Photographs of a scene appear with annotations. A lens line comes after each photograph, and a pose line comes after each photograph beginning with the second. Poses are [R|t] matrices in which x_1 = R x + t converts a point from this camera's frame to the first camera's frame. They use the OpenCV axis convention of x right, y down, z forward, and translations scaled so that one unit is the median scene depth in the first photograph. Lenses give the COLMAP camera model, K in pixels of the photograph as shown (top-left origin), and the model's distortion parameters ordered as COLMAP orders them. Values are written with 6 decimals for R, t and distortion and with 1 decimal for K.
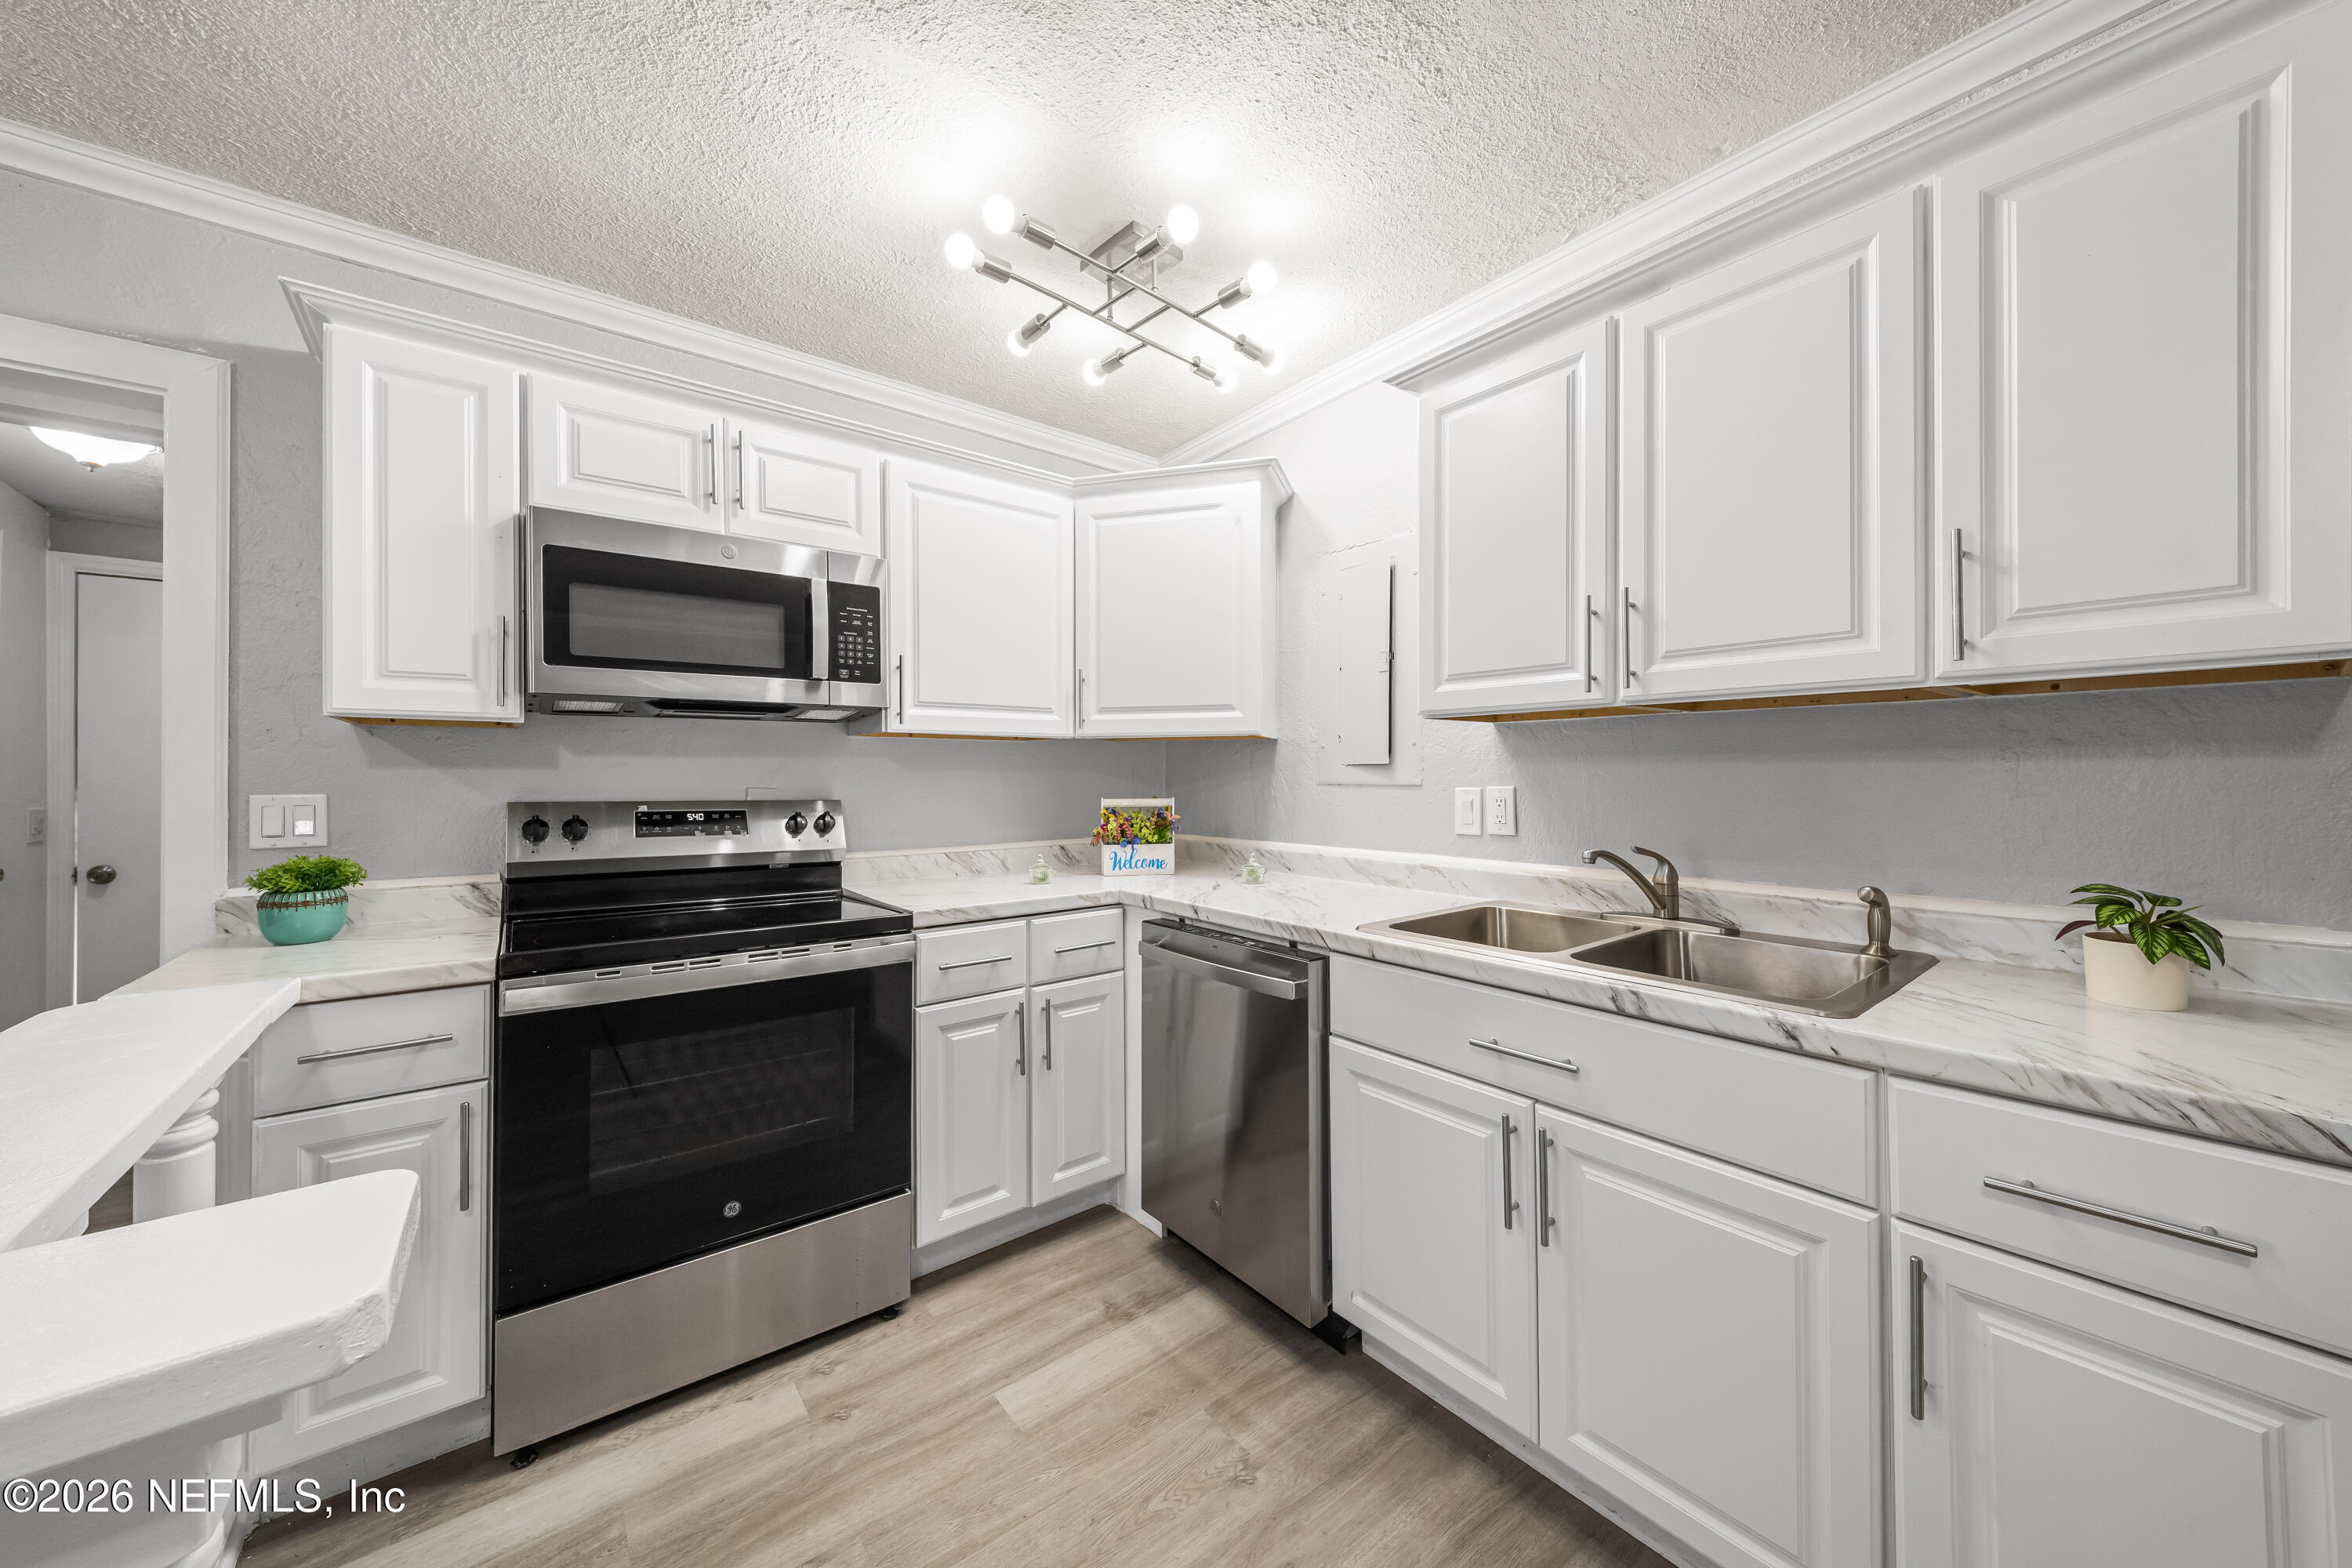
lens RADIAL K [[830.5, 0, 1189.0], [0, 830.5, 766.8], [0, 0, 1]] dist [0.010427, -0.003454]
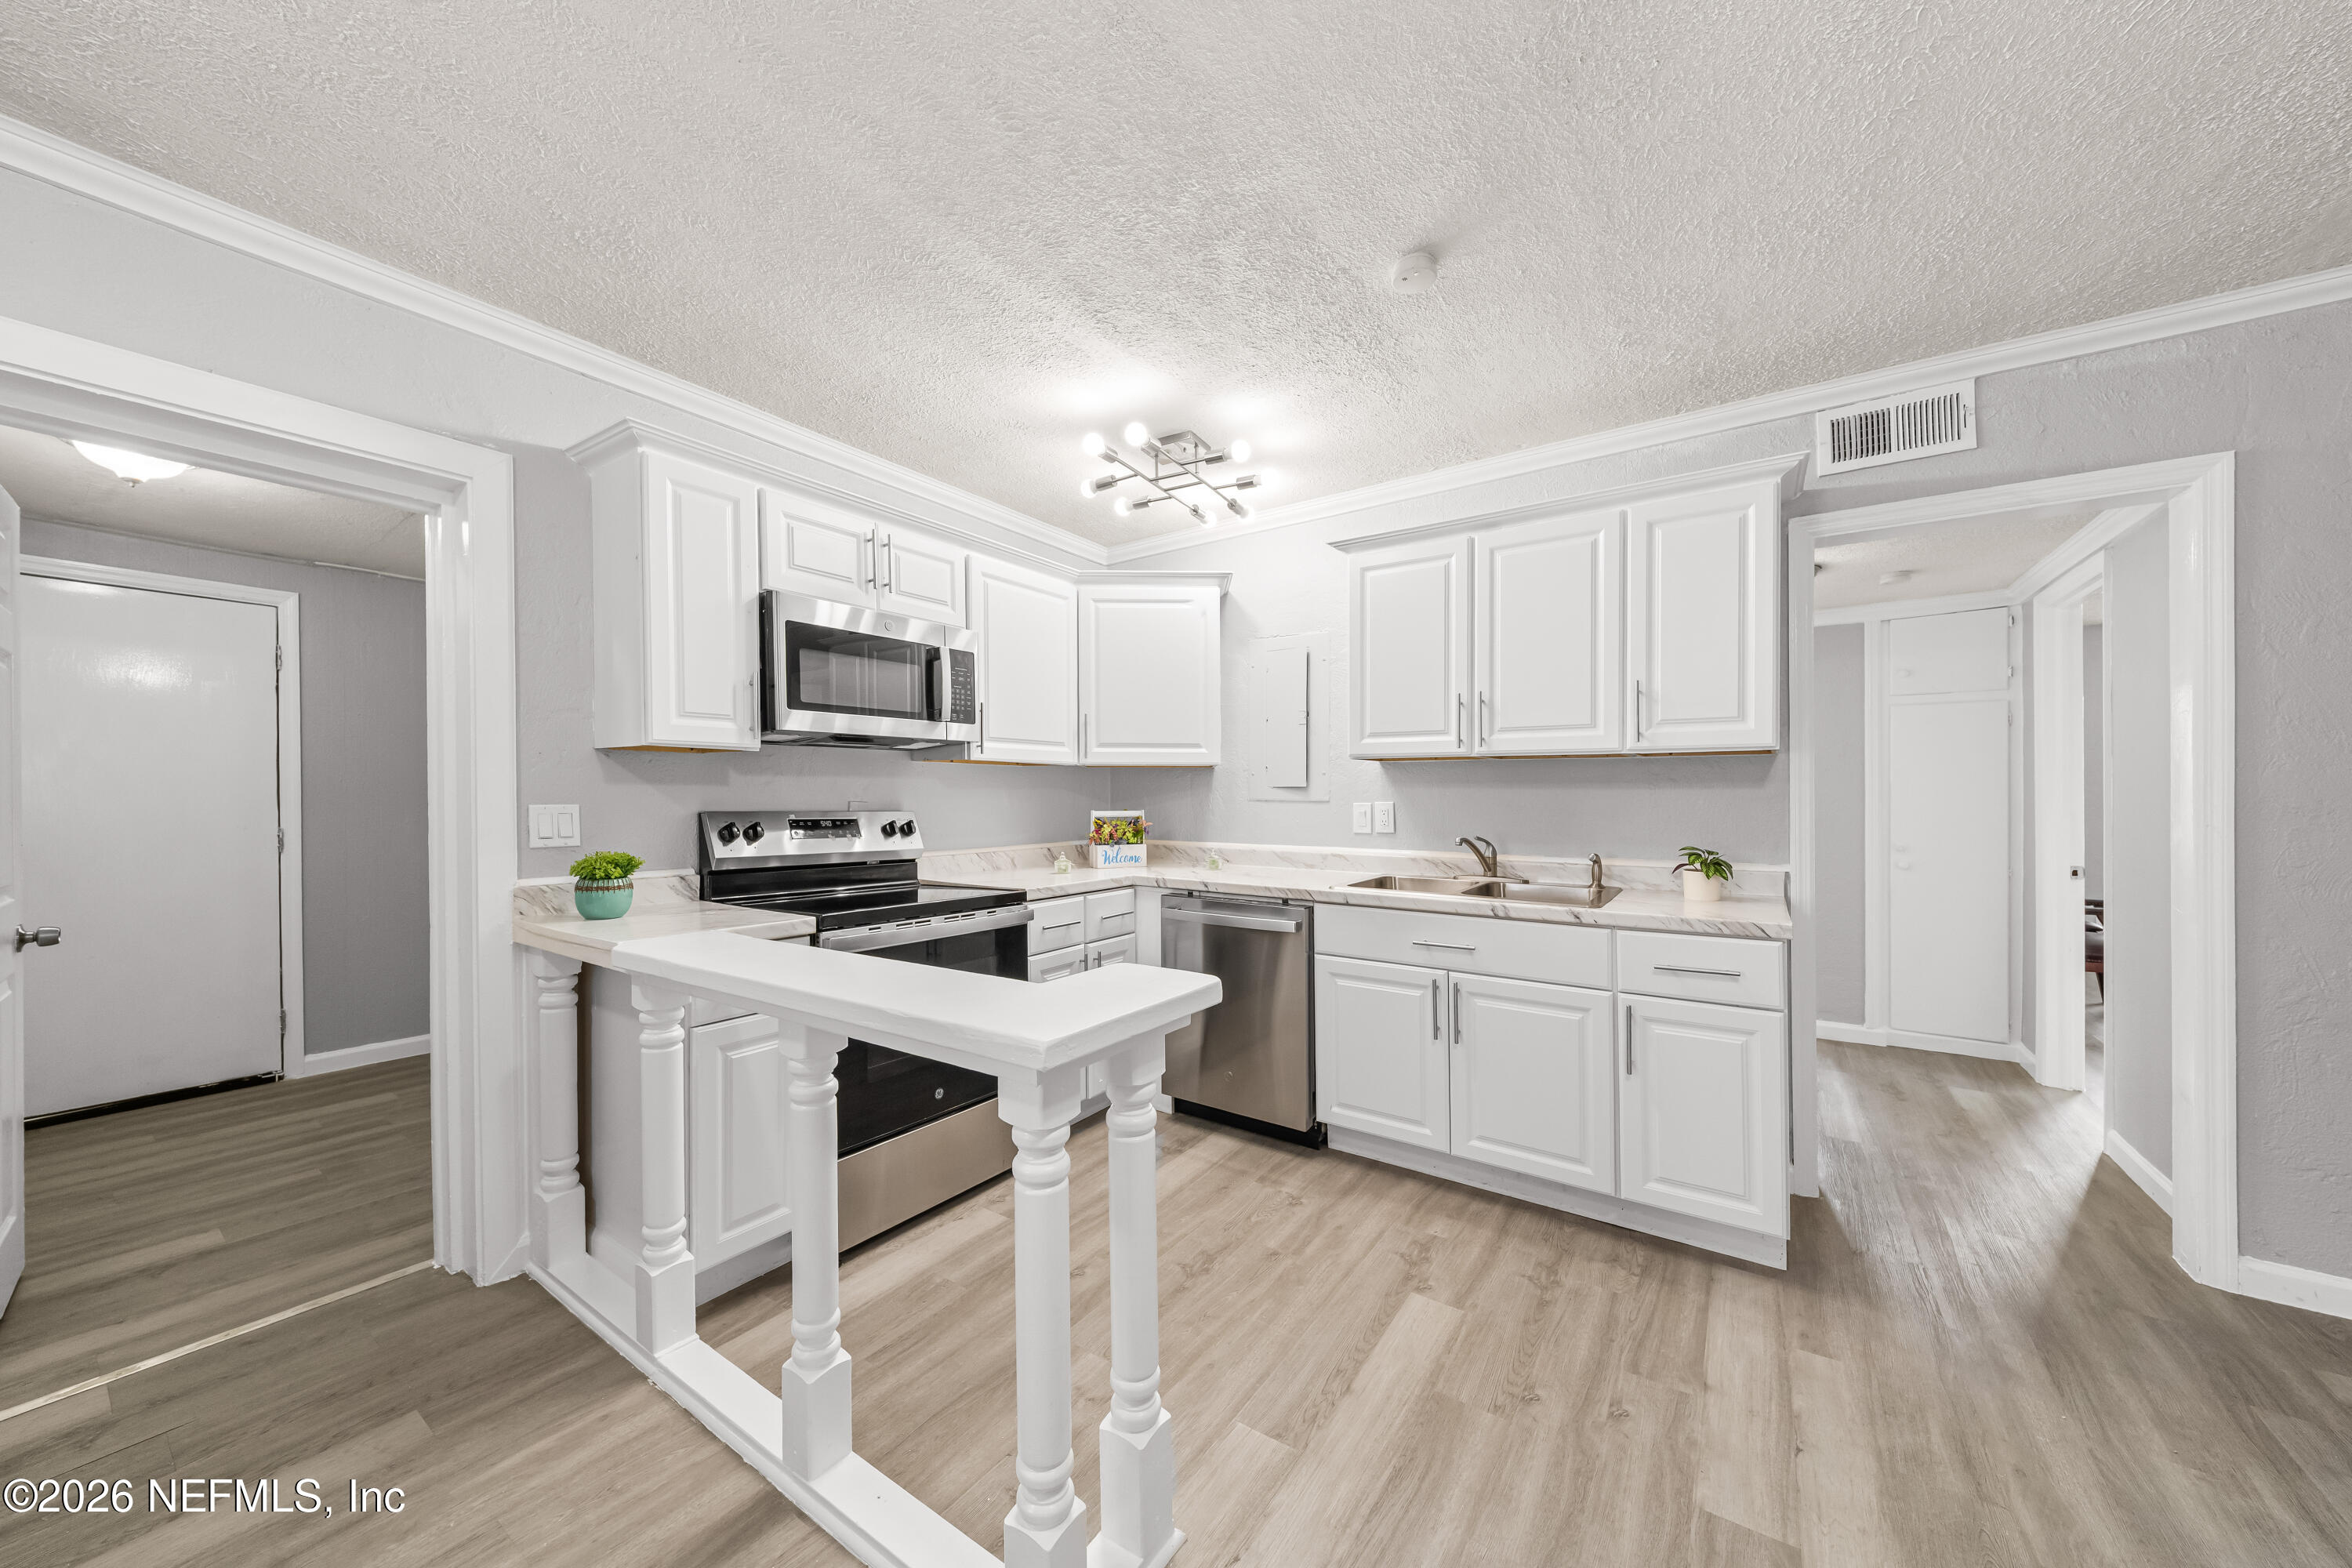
lens RADIAL K [[830.5, 0, 1167.6], [0, 830.5, 784.7], [0, 0, 1]] dist [0.010427, -0.003454]
pose [[0.958134, 0.009449, 0.286164, -0.561839], [-0.009091, 0.999955, -0.002580, -0.002172], [-0.286175, -0.000129, 0.958177, -0.465671]]
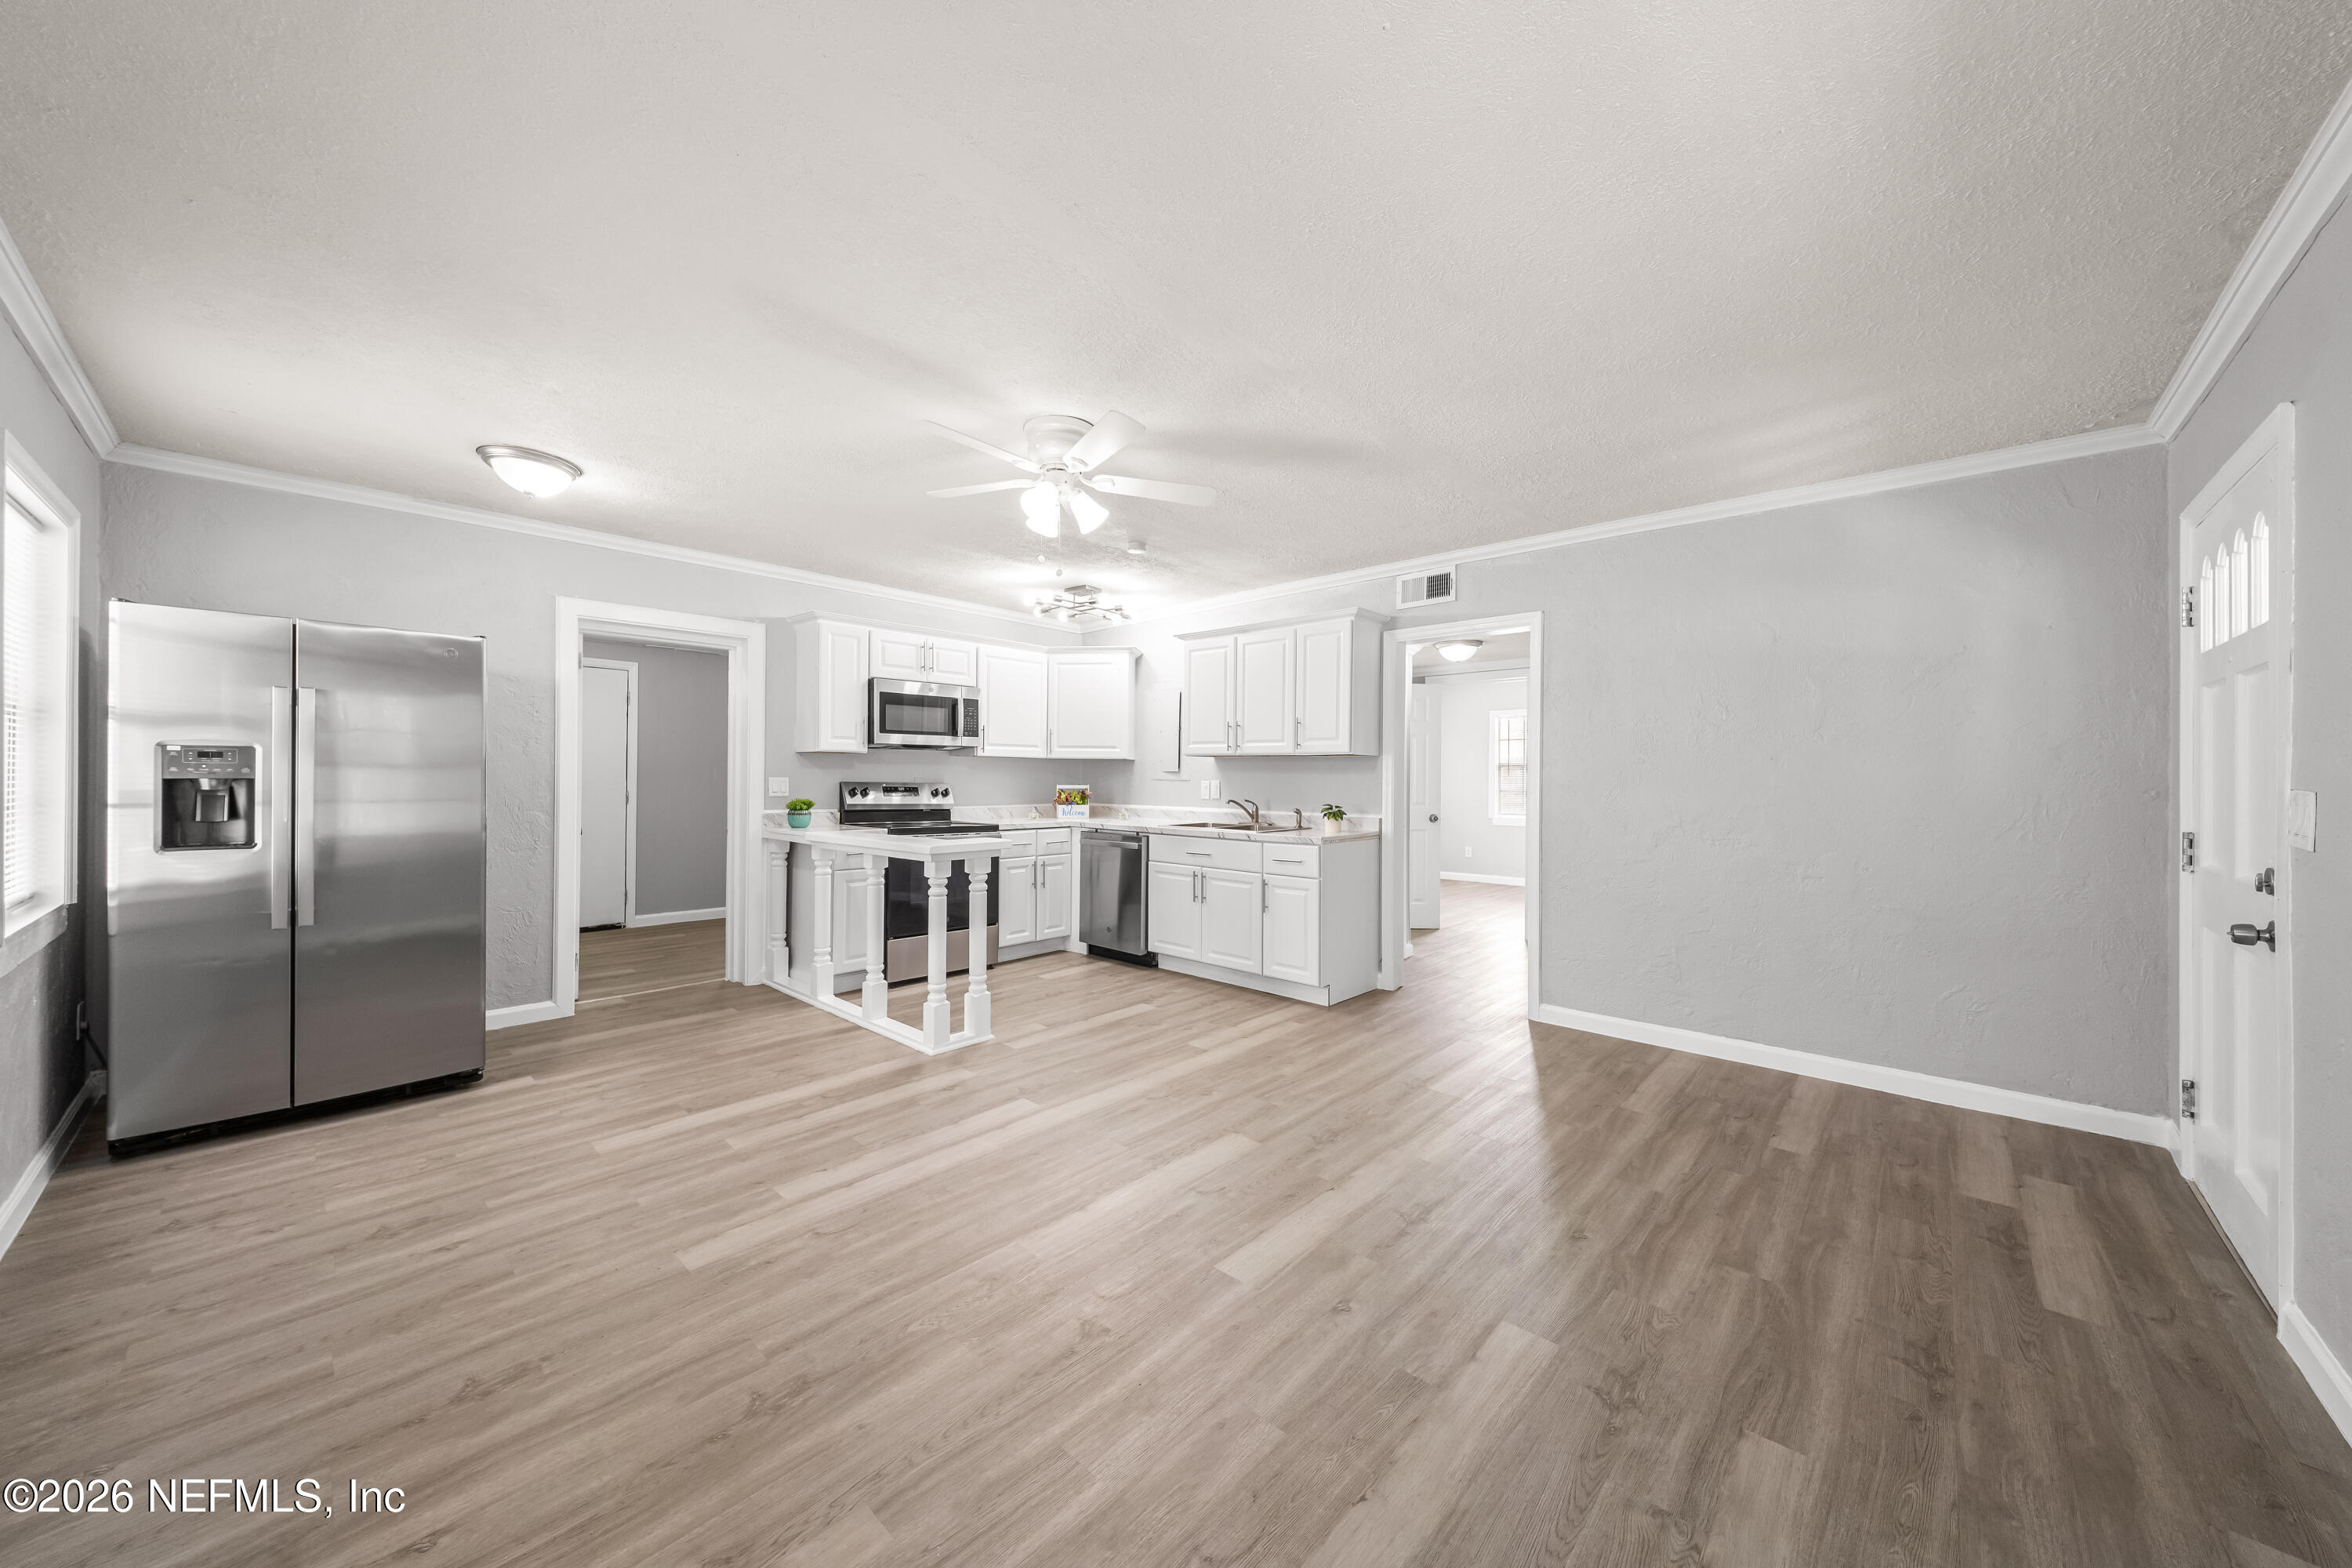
lens RADIAL K [[830.5, 0, 1190.0], [0, 830.5, 742.8], [0, 0, 1]] dist [0.010427, -0.003454]
pose [[0.986087, 0.019514, 0.165078, -0.187699], [-0.014603, 0.999415, -0.030911, -0.017412], [-0.165585, 0.028070, 0.985796, -1.984233]]
